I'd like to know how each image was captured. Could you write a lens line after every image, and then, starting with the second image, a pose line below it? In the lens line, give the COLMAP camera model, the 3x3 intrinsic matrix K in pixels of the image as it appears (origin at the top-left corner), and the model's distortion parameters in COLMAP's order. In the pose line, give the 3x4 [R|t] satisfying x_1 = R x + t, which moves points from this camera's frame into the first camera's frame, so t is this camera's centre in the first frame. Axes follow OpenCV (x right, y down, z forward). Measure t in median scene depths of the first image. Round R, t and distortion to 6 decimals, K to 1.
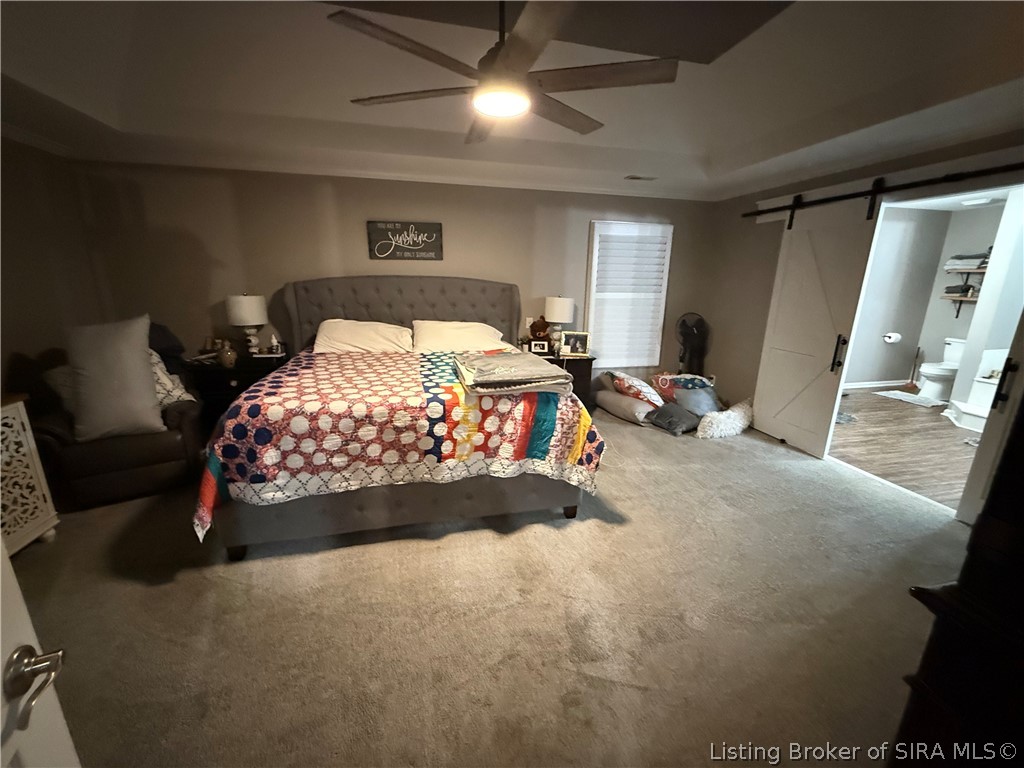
lens RADIAL K [[410.6, 0, 511.6], [0, 410.6, 383.0], [0, 0, 1]] dist [0.000264, 0.000005]
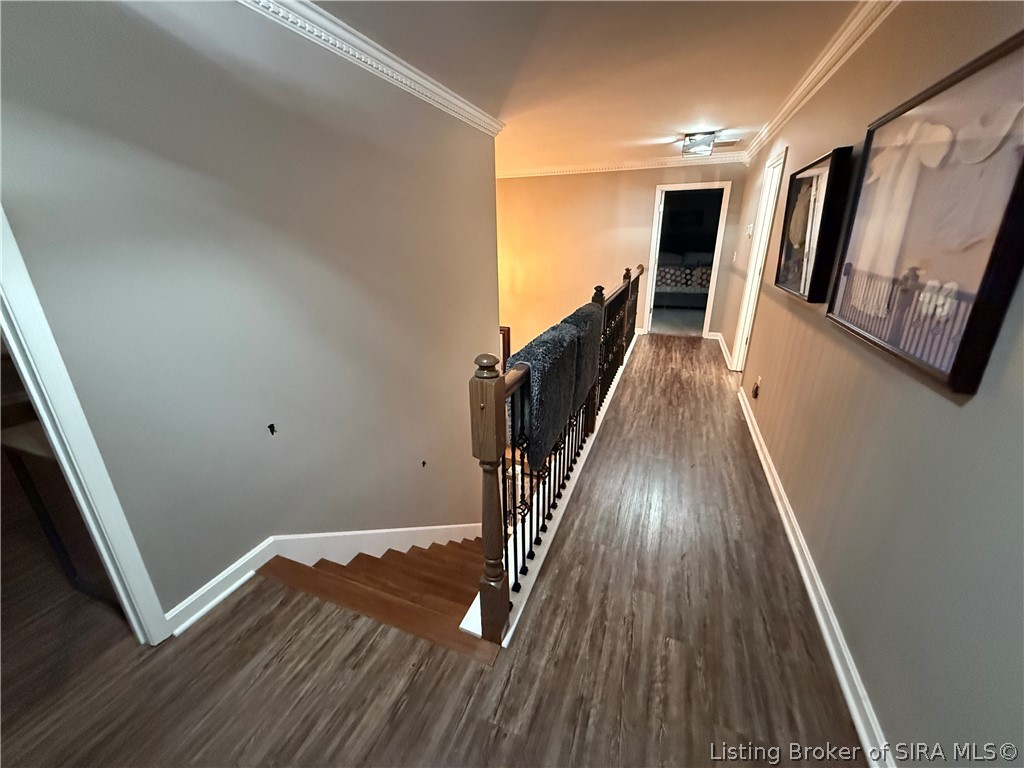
lens RADIAL K [[410.6, 0, 512.4], [0, 410.6, 380.8], [0, 0, 1]] dist [0.000264, 0.000005]
pose [[0.824253, 0.159194, -0.543382, 0.648789], [-0.119072, 0.986937, 0.108522, 0.798521], [0.553560, -0.024748, 0.832441, -2.844673]]
